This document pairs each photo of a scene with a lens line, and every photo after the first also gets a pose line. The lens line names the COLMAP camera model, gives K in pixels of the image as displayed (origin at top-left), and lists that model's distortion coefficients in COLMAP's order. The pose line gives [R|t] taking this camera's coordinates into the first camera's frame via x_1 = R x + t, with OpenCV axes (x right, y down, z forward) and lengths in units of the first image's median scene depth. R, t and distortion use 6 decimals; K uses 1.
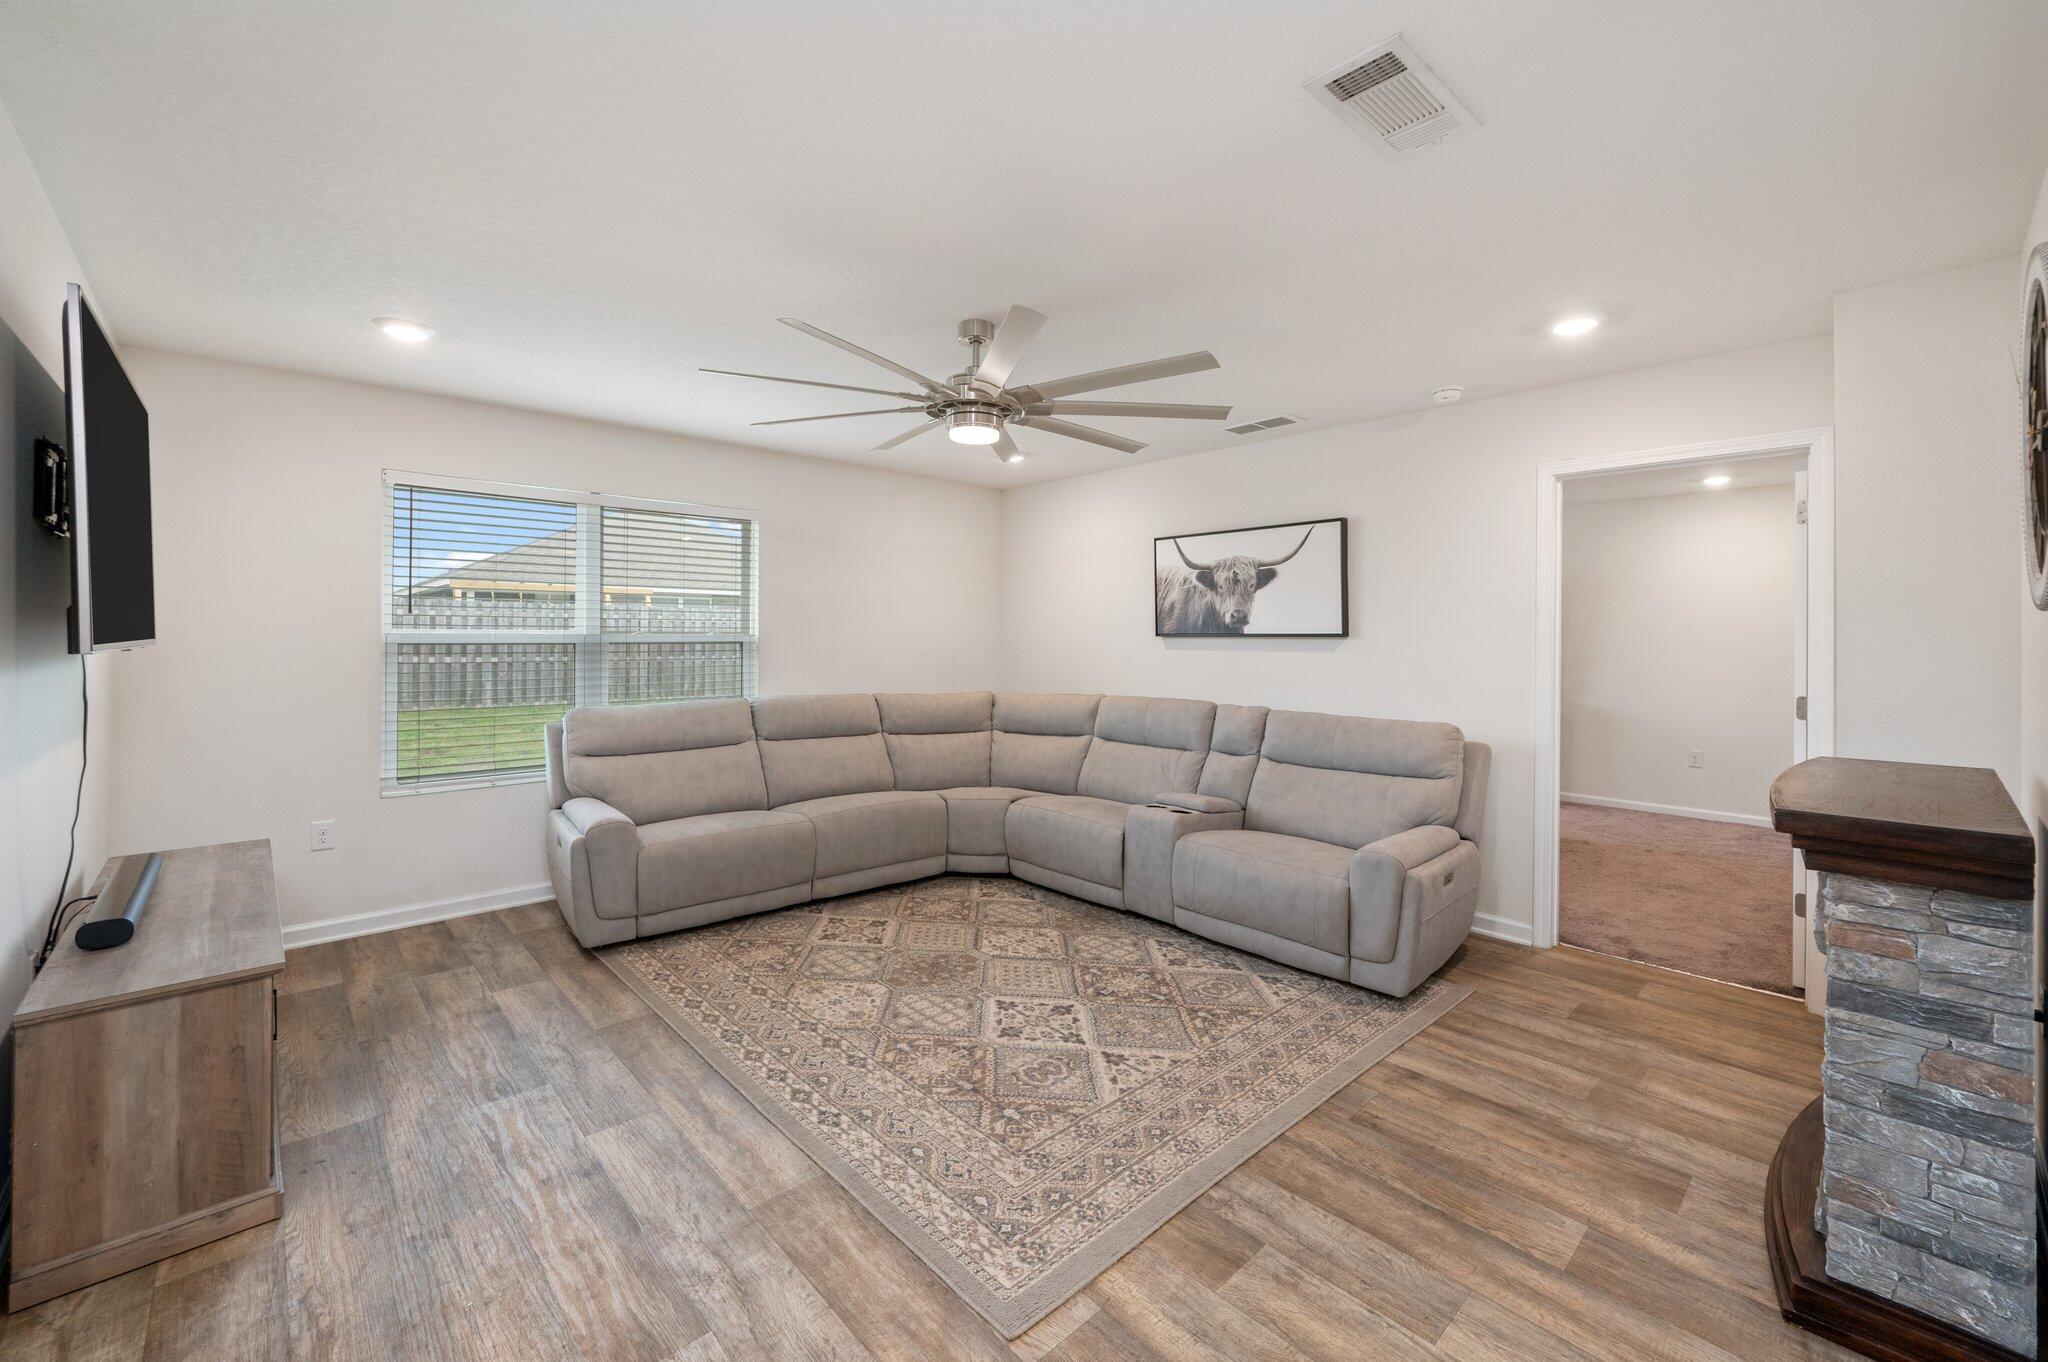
lens RADIAL K [[825.5, 0, 1027.3], [0, 825.5, 630.1], [0, 0, 1]] dist [0.001055, 0.000011]
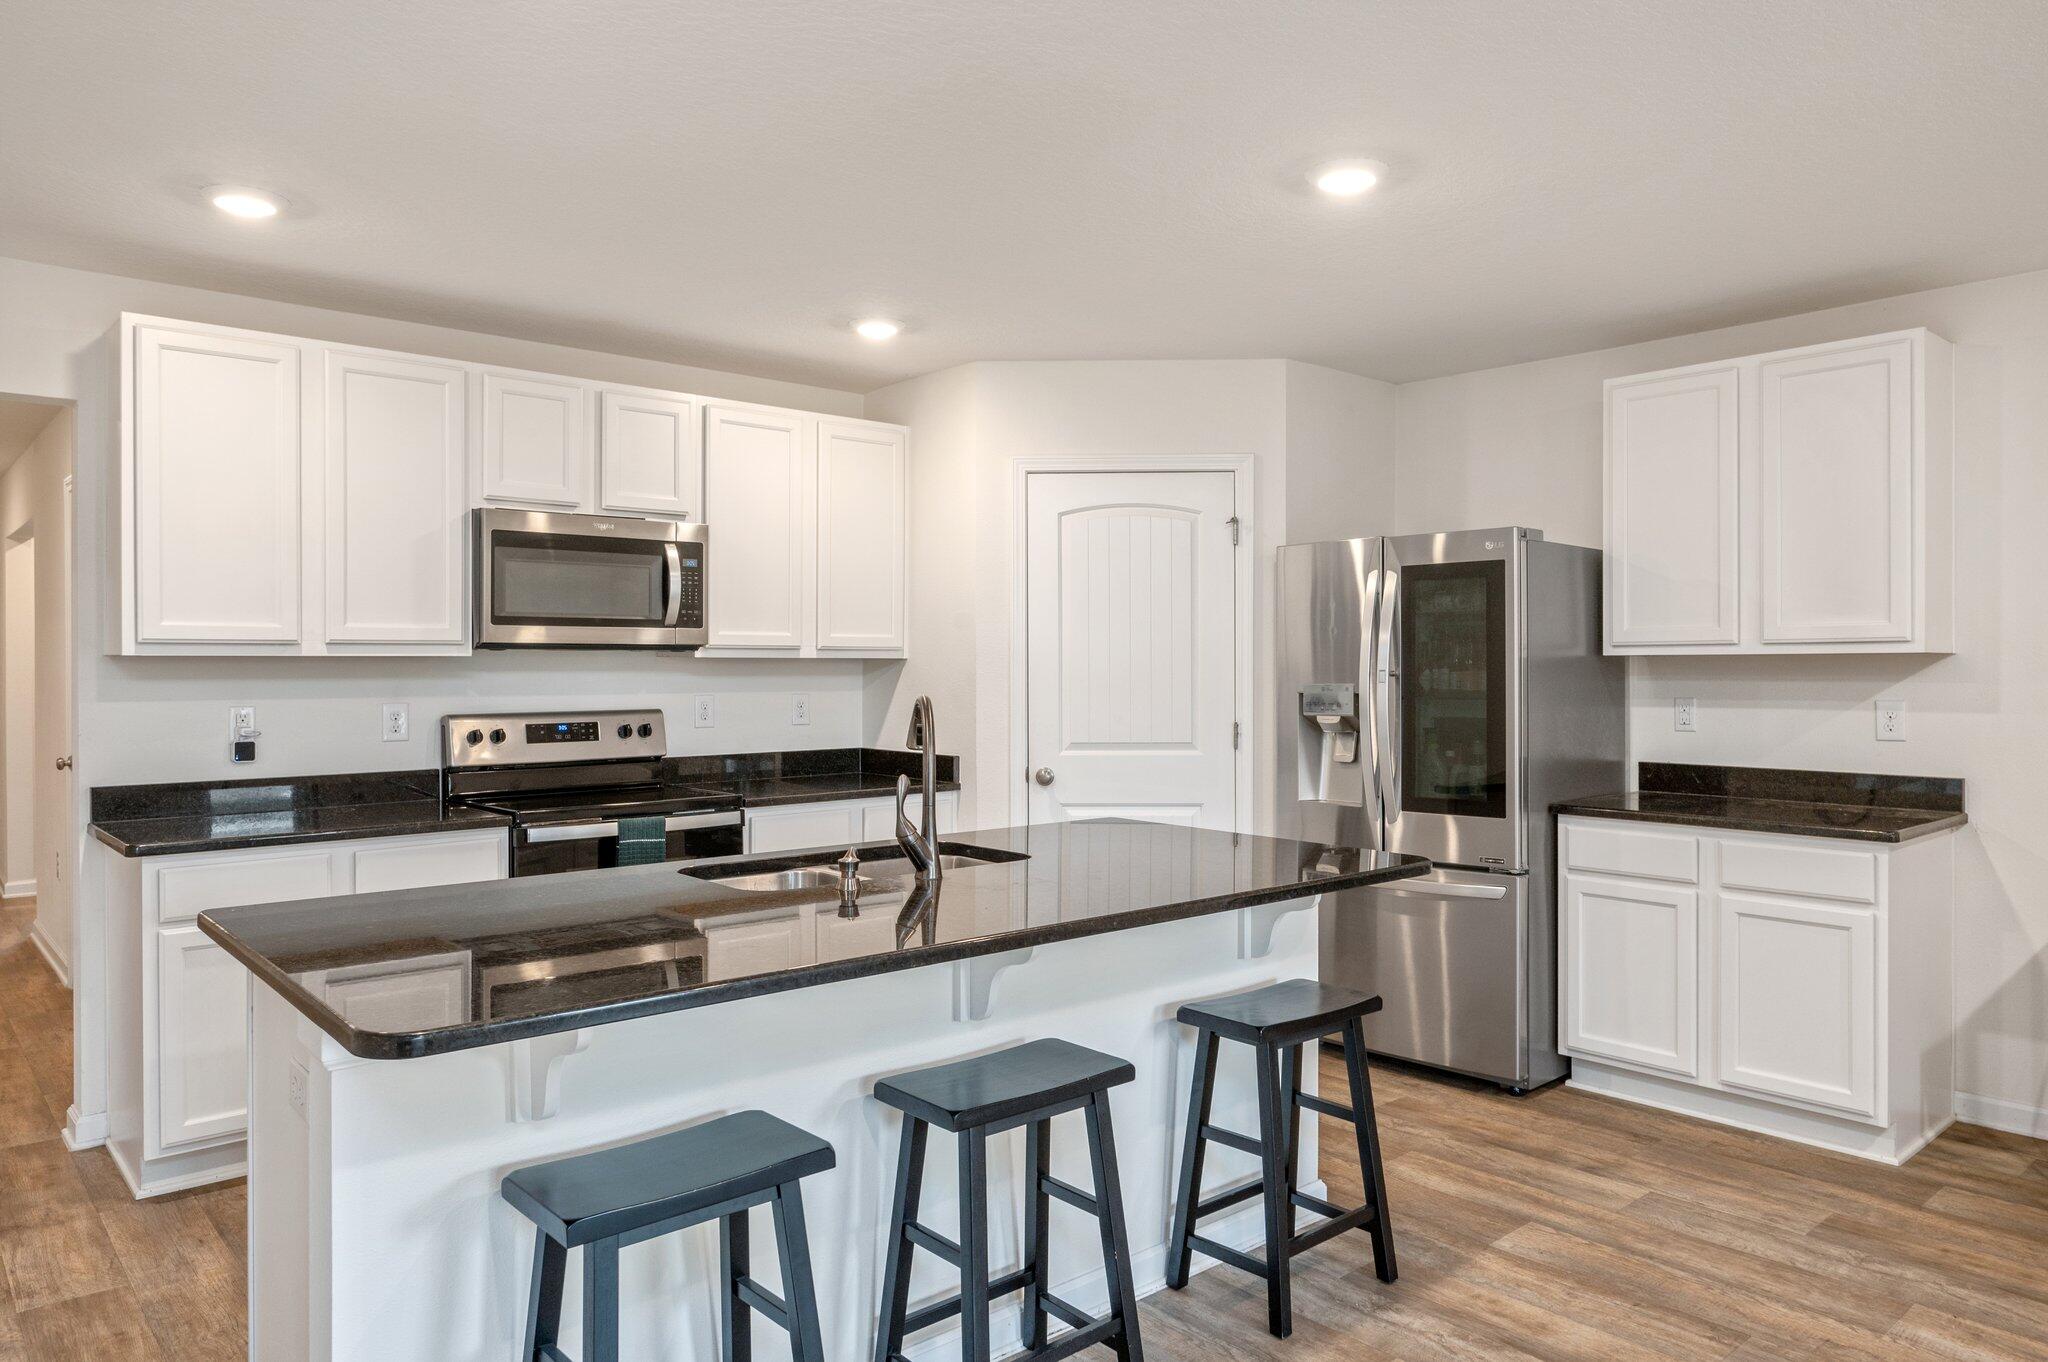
lens RADIAL K [[1351.4, 0, 1024.0], [0, 1351.4, 681.0], [0, 0, 1]] dist [-0.001437, -0.001213]
pose [[-0.999746, -0.006115, 0.021689, 0.106256], [-0.005923, 0.999943, 0.008929, 0.007944], [-0.021742, 0.008798, -0.999725, 1.714068]]
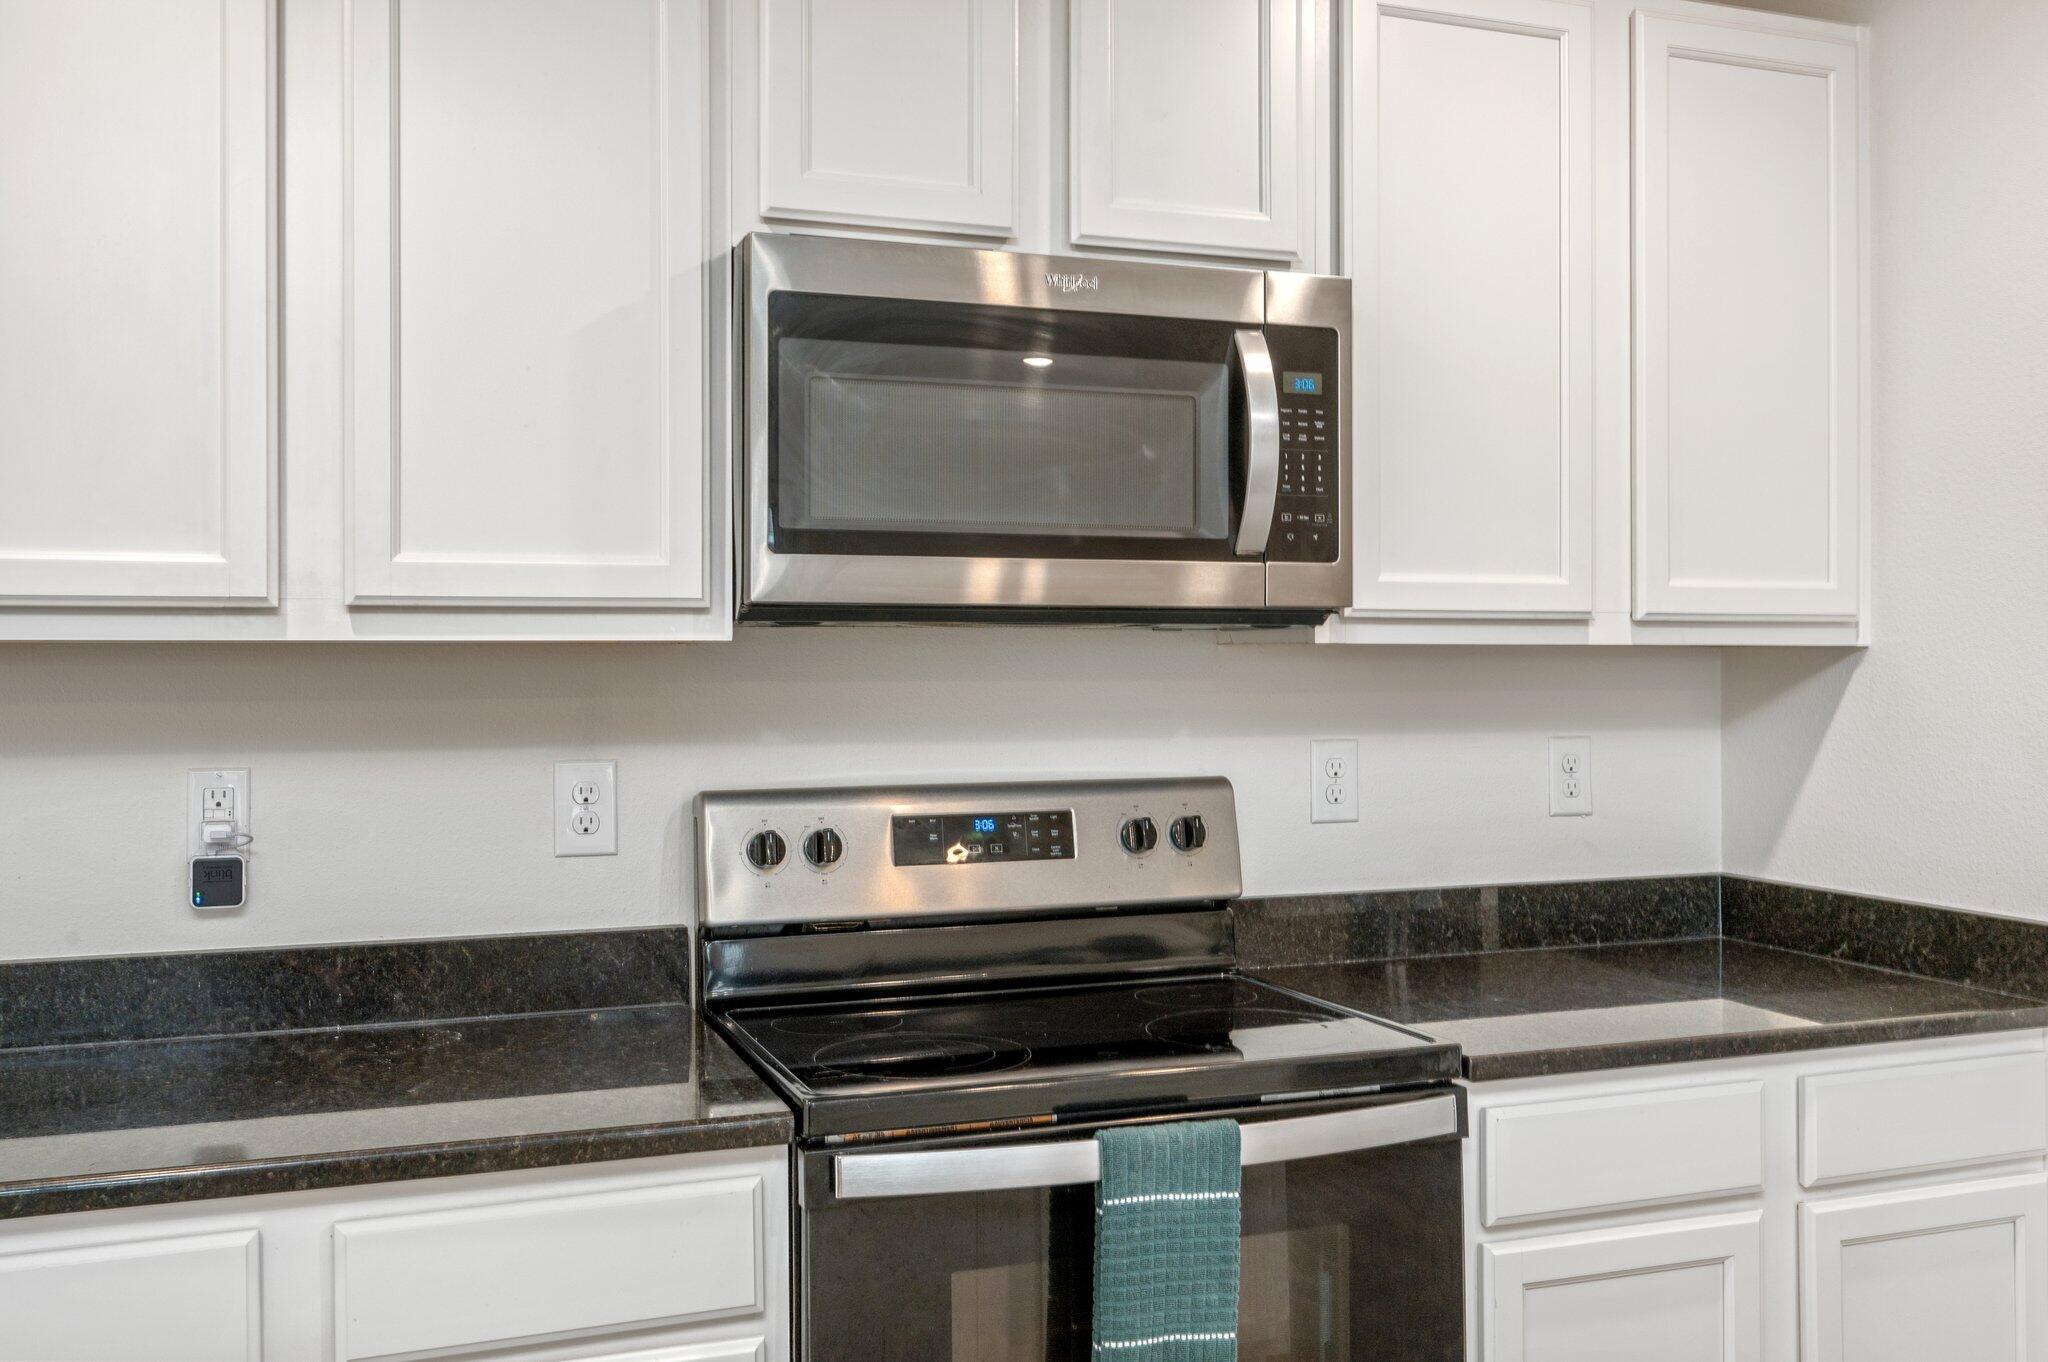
lens RADIAL K [[1776.4, 0, 1024.0], [0, 1776.4, 681.0], [0, 0, 1]] dist [-0.000214, -0.000325]
pose [[-0.919196, -0.001172, 0.393798, 0.311956], [-0.001596, 0.999998, -0.000747, 0.013230], [-0.393797, -0.001315, -0.919197, 0.993195]]
